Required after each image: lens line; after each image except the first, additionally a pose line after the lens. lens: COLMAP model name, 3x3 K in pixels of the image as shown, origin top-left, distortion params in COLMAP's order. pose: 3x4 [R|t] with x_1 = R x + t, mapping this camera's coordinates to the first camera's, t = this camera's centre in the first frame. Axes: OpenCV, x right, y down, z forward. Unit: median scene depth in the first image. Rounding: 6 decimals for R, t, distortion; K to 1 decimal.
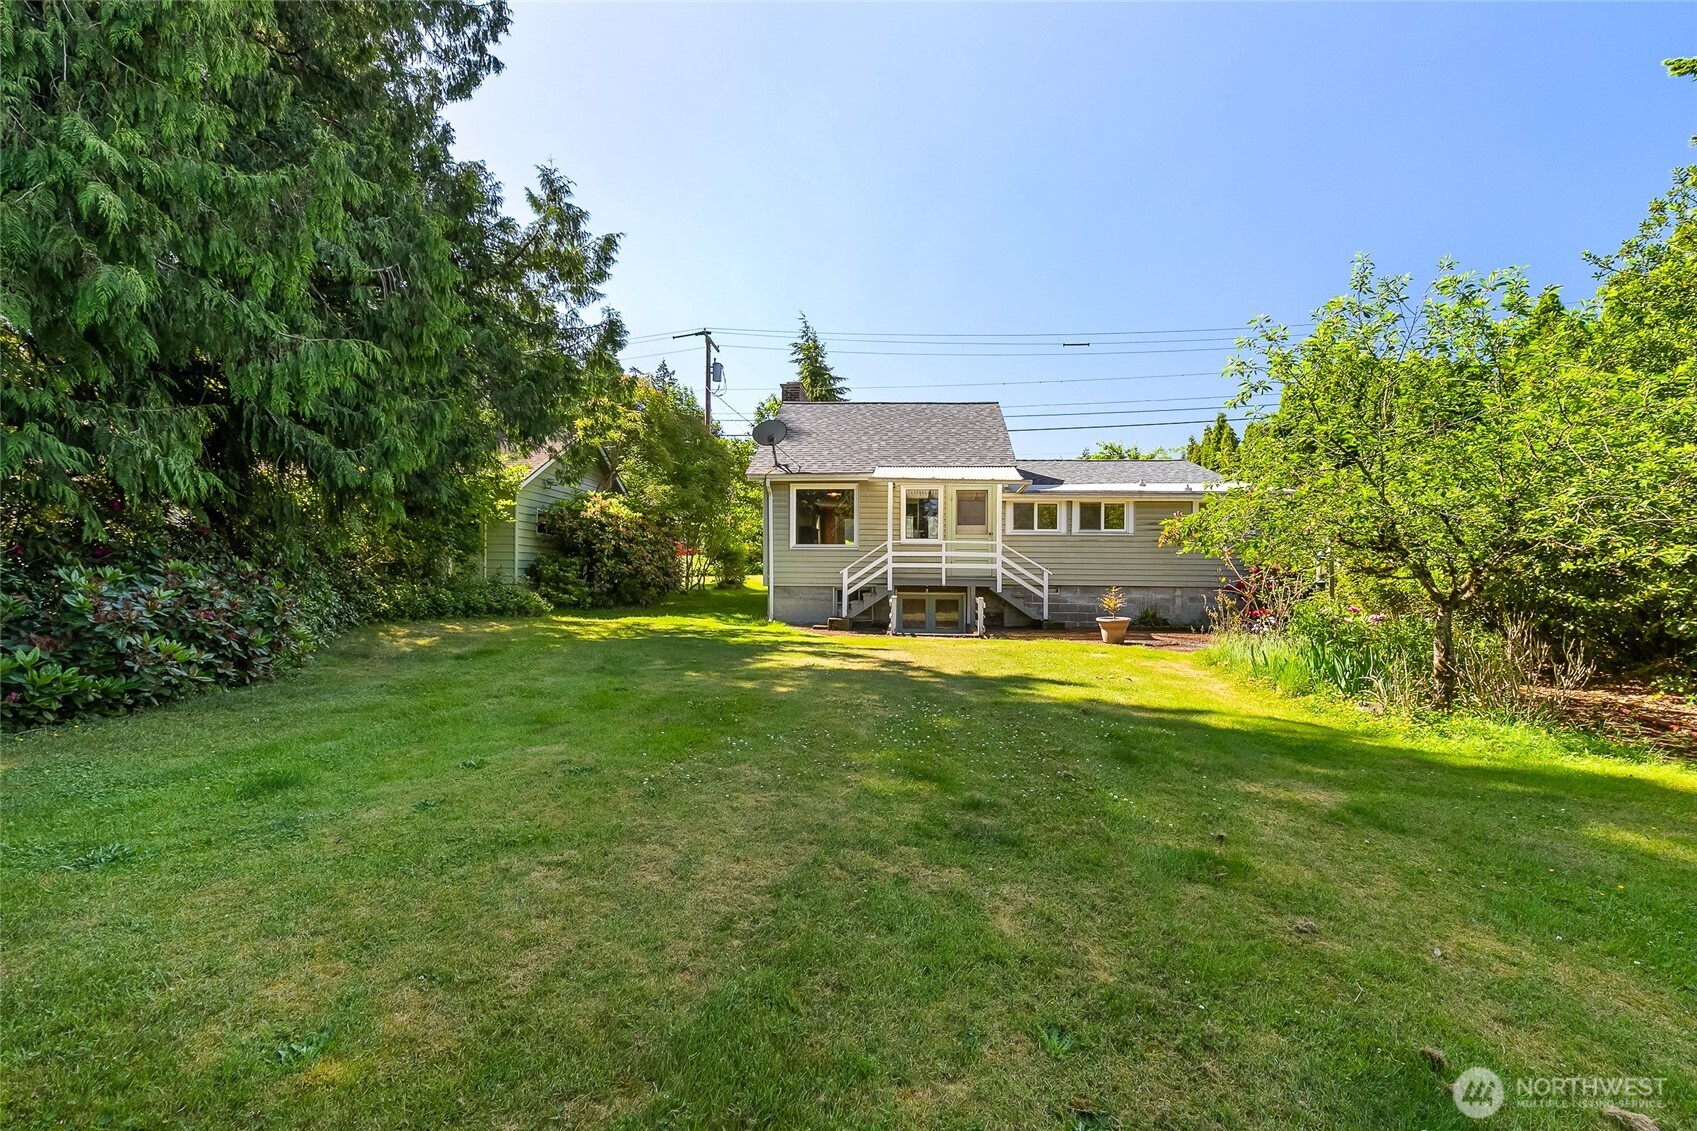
lens RADIAL K [[788.5, 0, 857.9], [0, 788.5, 557.9], [0, 0, 1]] dist [-0.000271, -0.000060]
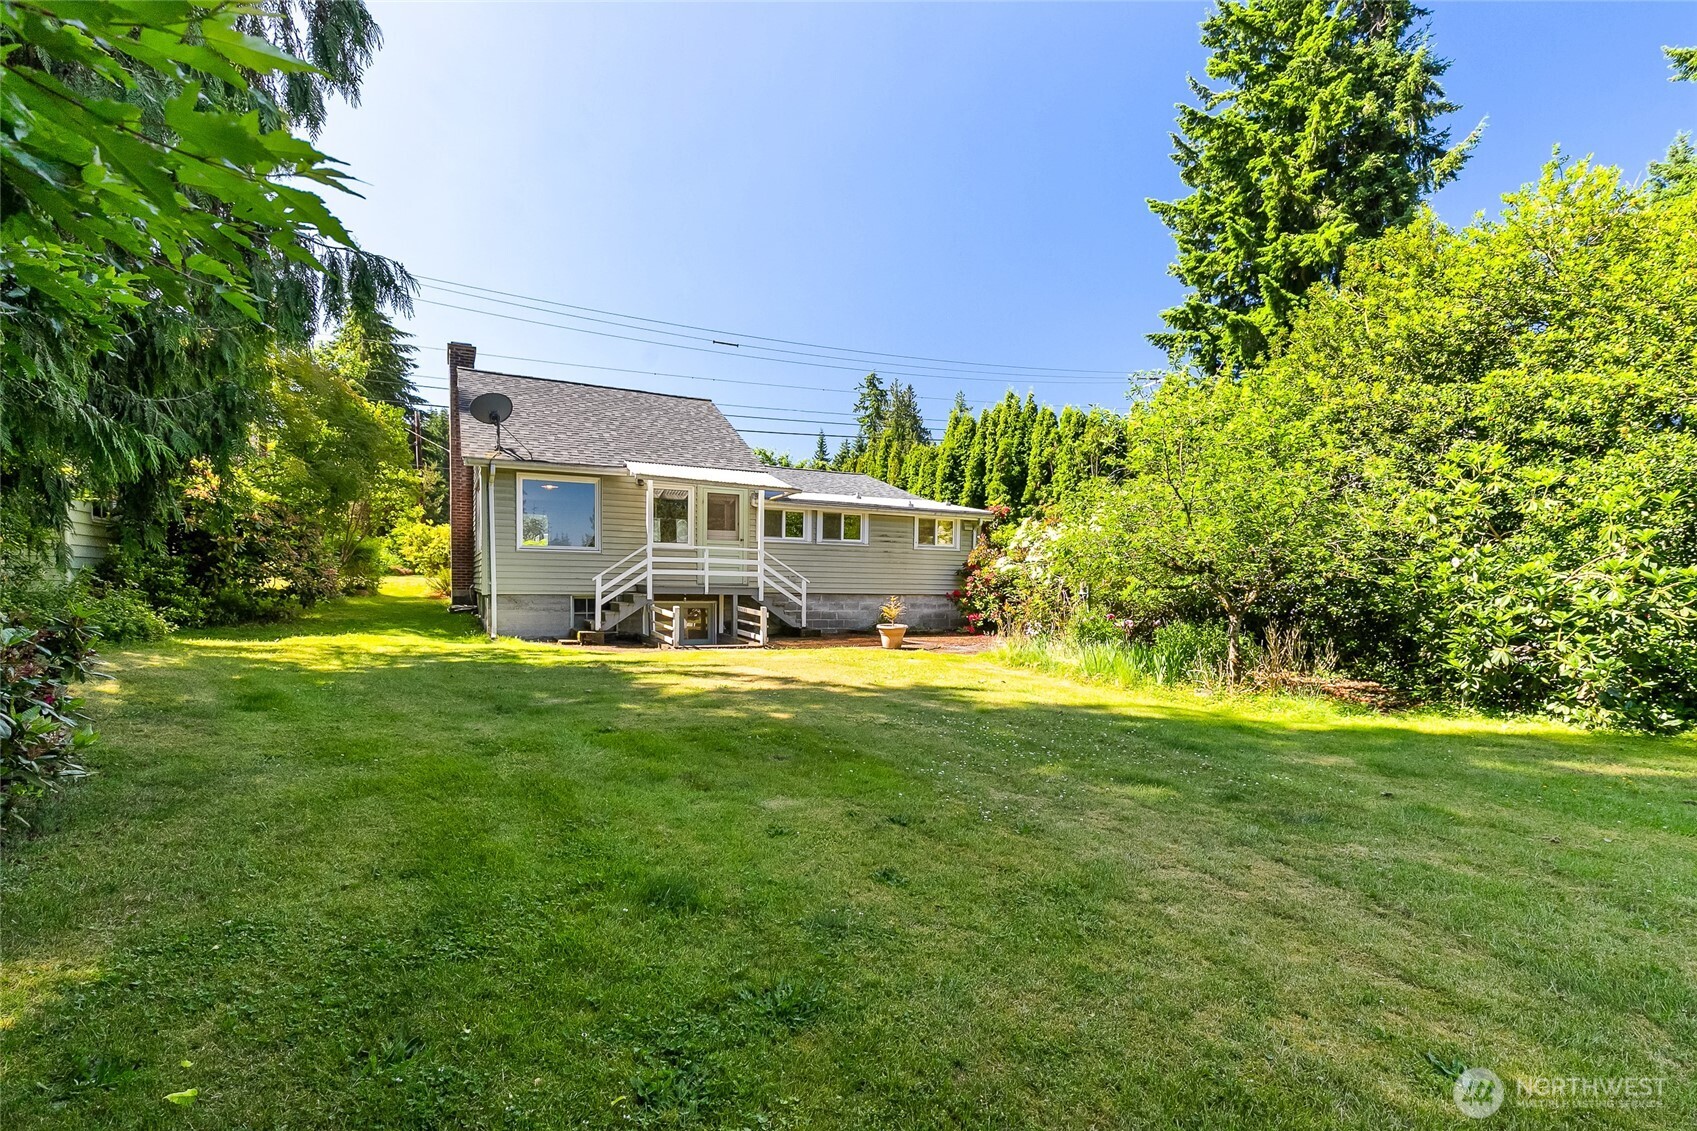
lens RADIAL K [[830.7, 0, 848.0], [0, 830.7, 575.1], [0, 0, 1]] dist [0.006387, 0.000362]
pose [[0.850911, 0.009138, 0.525231, -0.265701], [-0.021099, 0.999636, 0.016789, -0.007595], [-0.524886, -0.025368, 0.850794, 0.065169]]
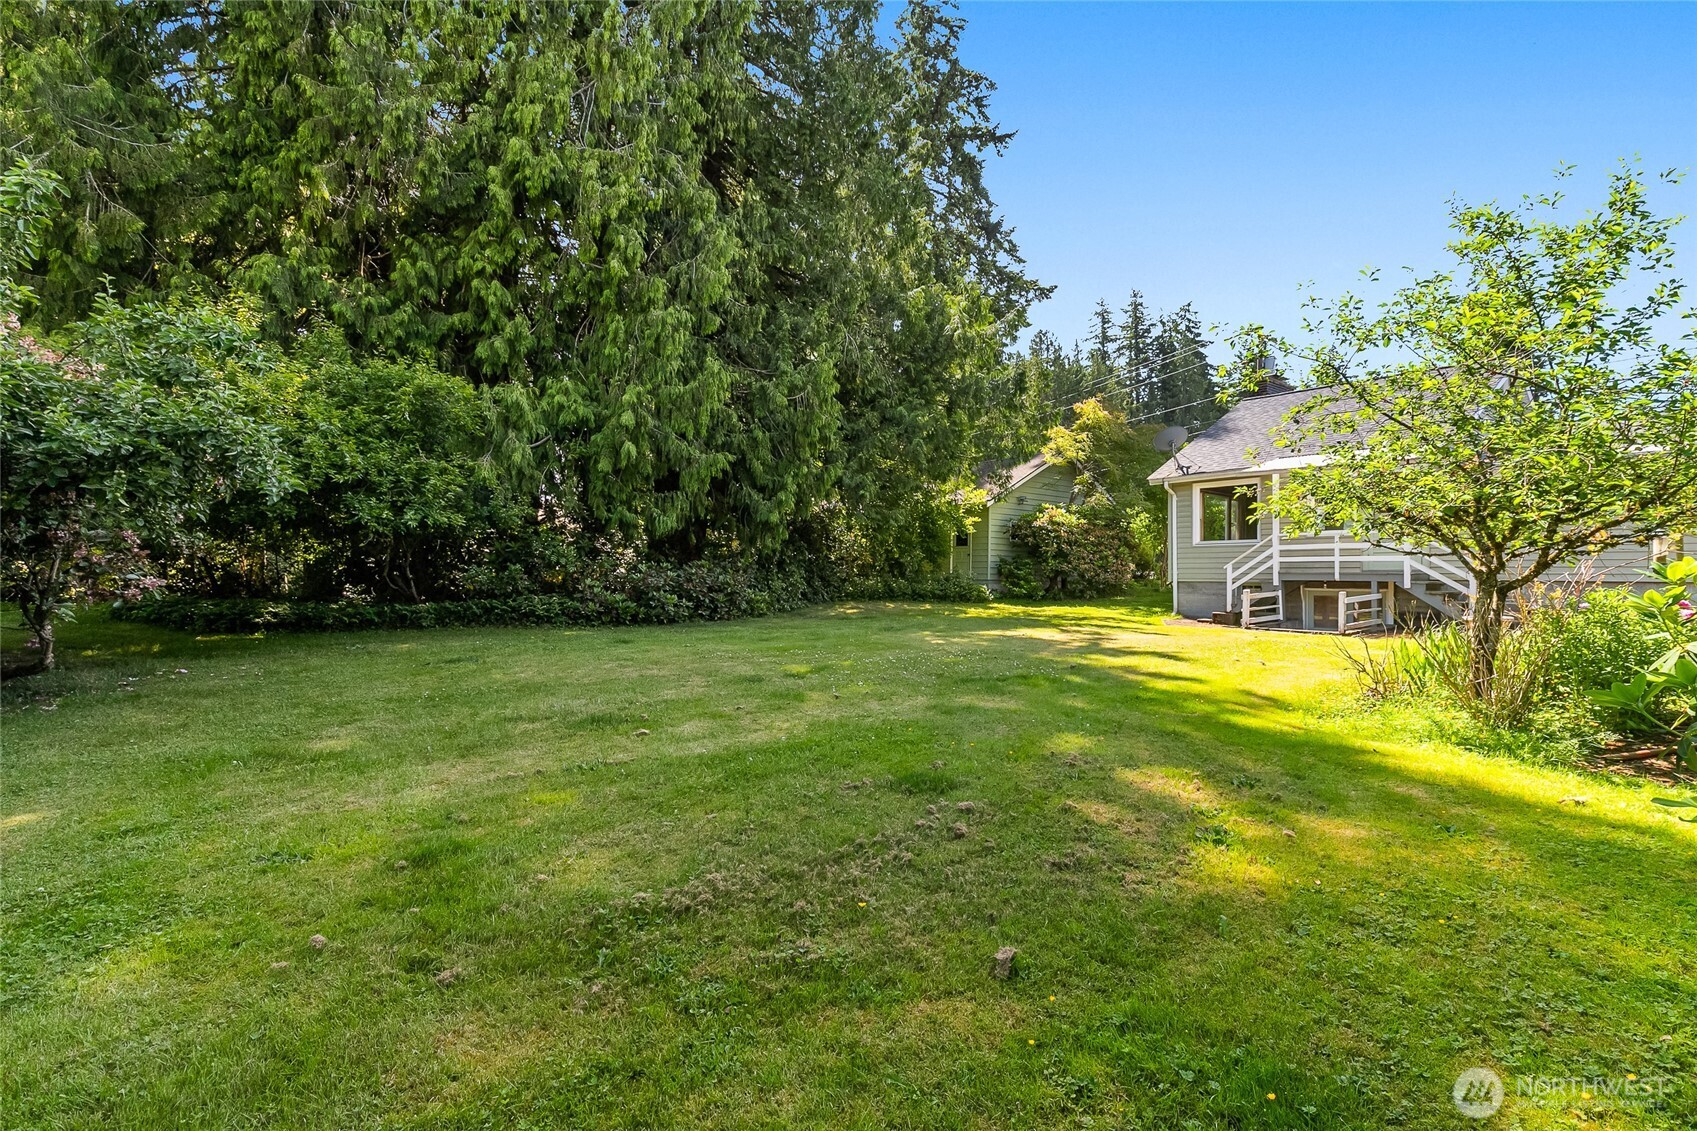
lens RADIAL K [[774.8, 0, 840.4], [0, 774.8, 558.1], [0, 0, 1]] dist [0.011011, -0.000164]
pose [[0.657927, -0.020429, -0.752805, 0.407822], [0.015127, 0.999789, -0.013911, 0.012565], [0.752930, -0.002236, 0.658097, -0.039276]]
